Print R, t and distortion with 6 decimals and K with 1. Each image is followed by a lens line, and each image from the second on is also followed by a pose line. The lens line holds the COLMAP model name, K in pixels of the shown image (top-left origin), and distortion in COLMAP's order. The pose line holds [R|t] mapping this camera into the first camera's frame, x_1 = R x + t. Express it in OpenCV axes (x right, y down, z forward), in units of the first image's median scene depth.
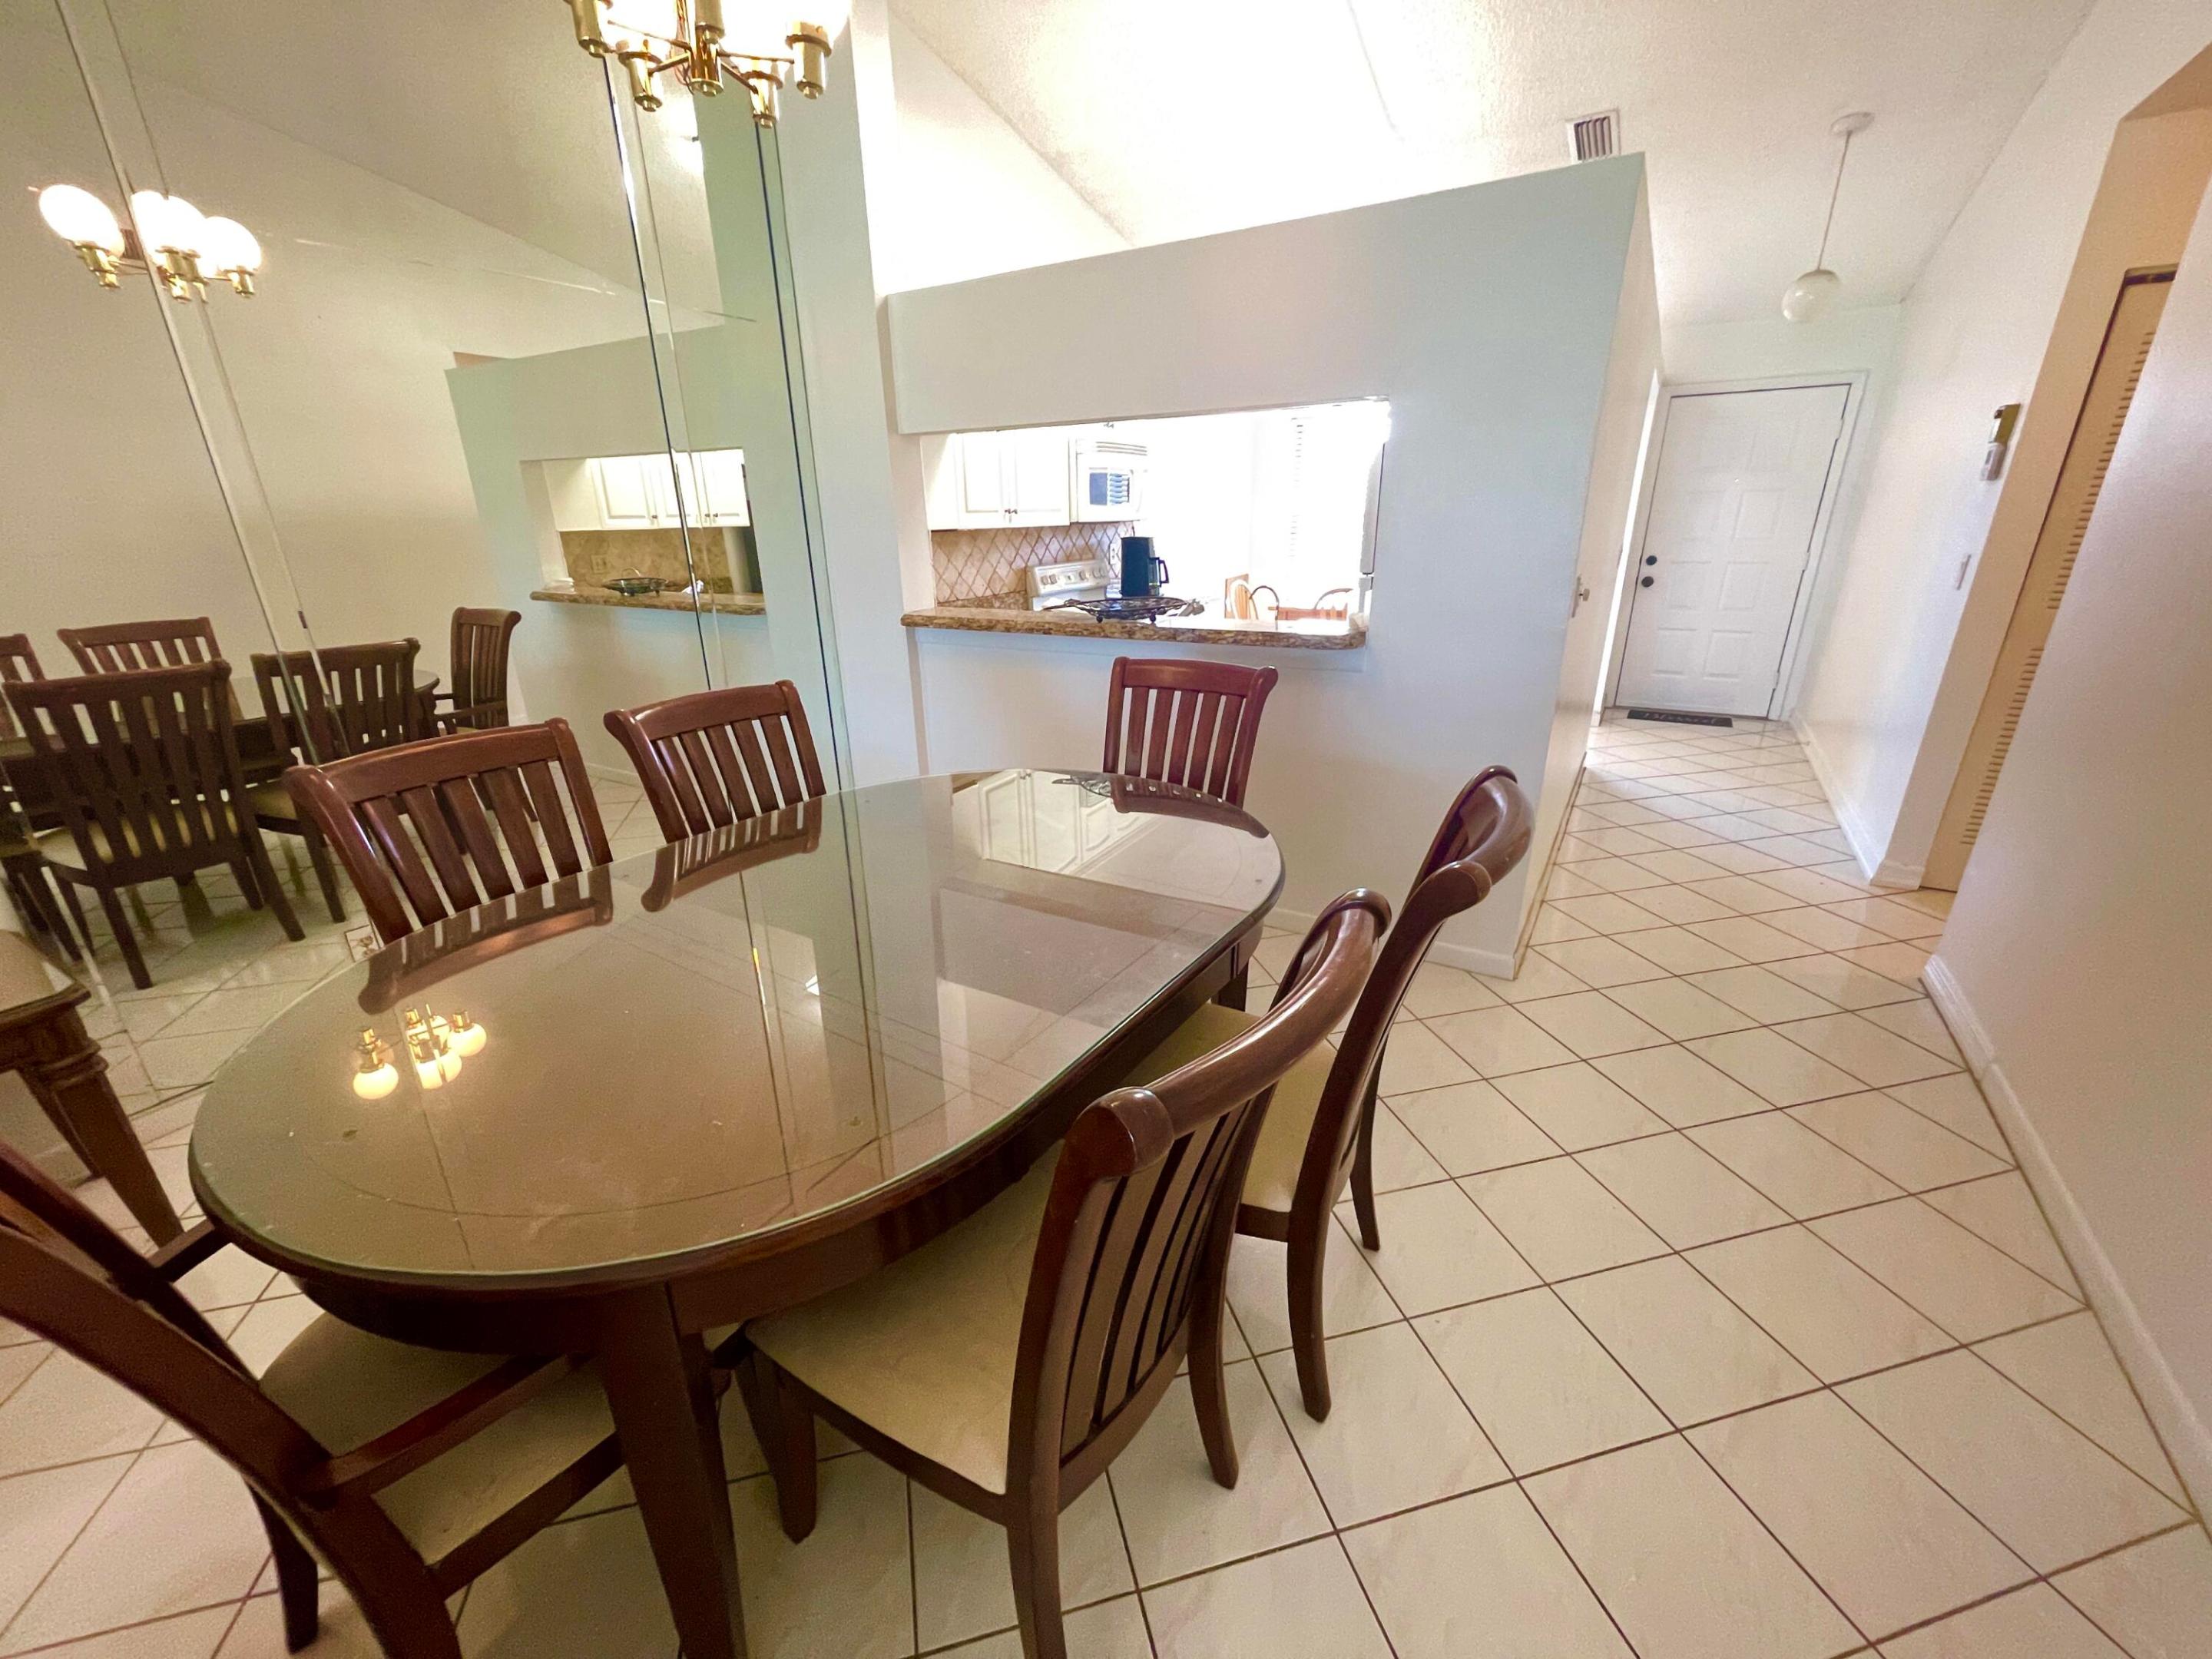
lens RADIAL K [[890.3, 0, 1106.0], [0, 890.3, 838.5], [0, 0, 1]] dist [-0.001979, 0.001038]
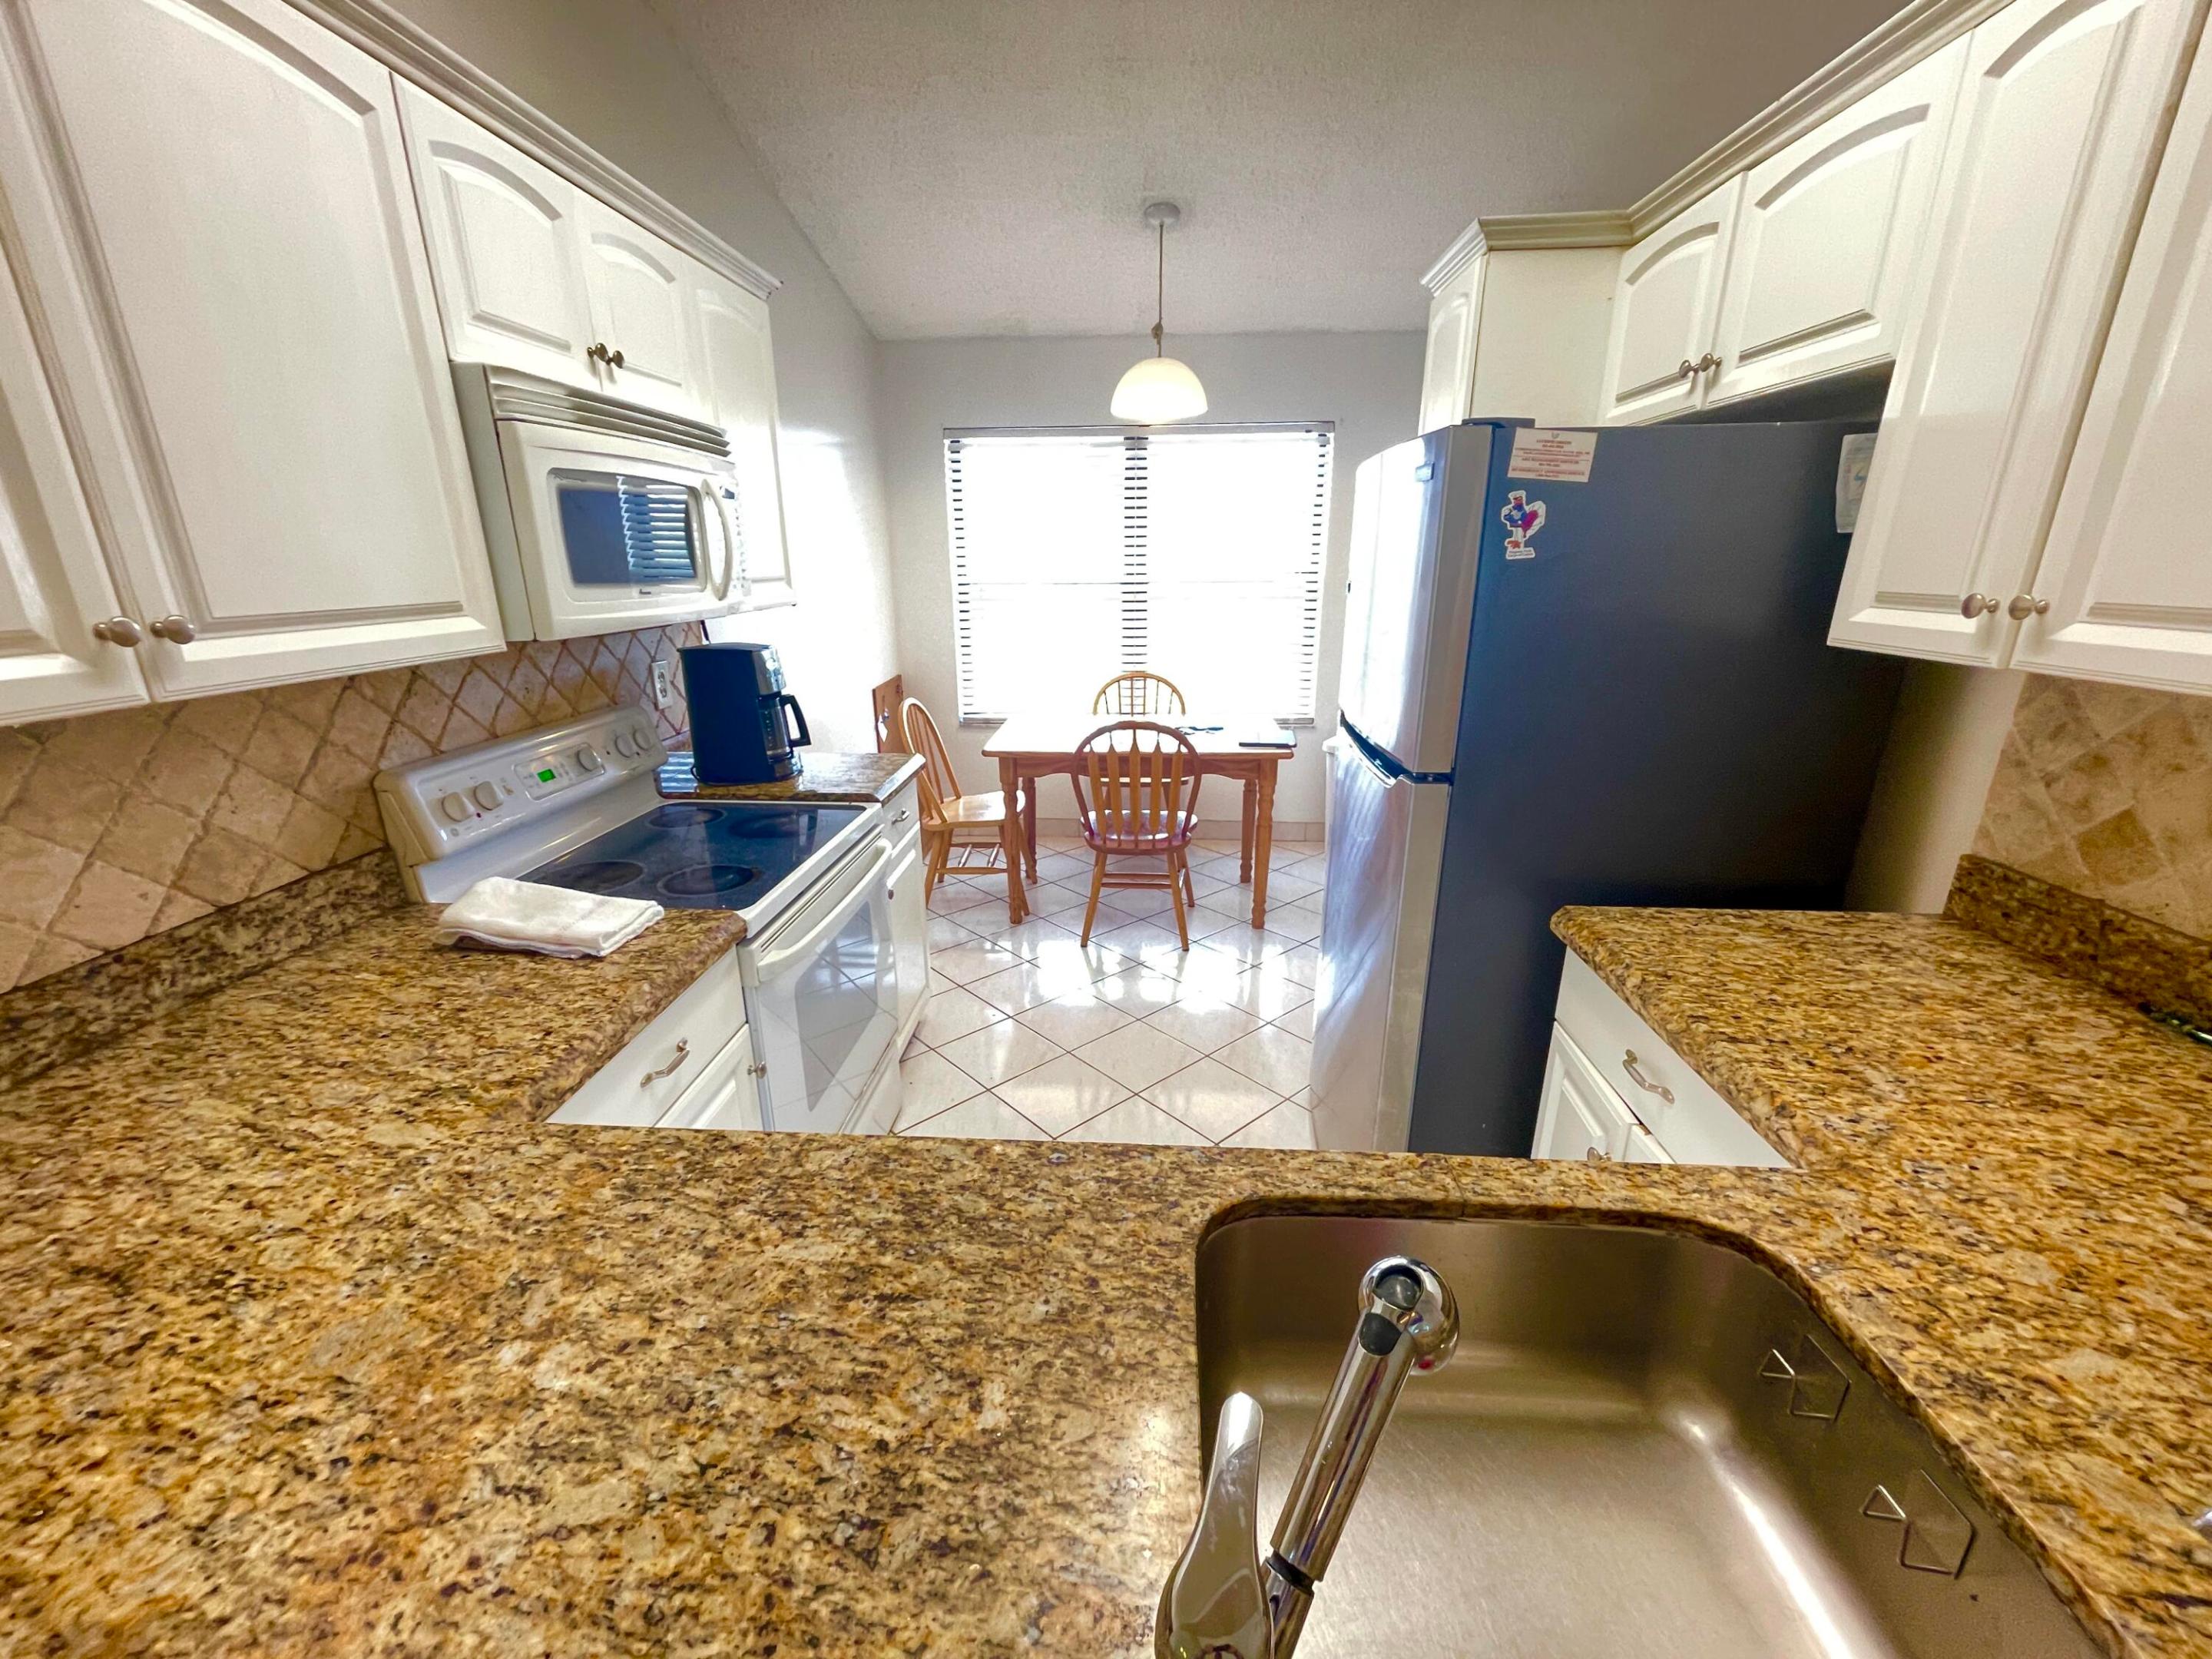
lens RADIAL K [[890.3, 0, 1101.2], [0, 890.3, 832.4], [0, 0, 1]] dist [-0.001979, 0.001038]
pose [[0.888951, -0.129146, 0.439417, -0.002177], [0.152444, 0.988149, -0.017978, -0.237634], [-0.431887, 0.082968, 0.898104, 0.601107]]
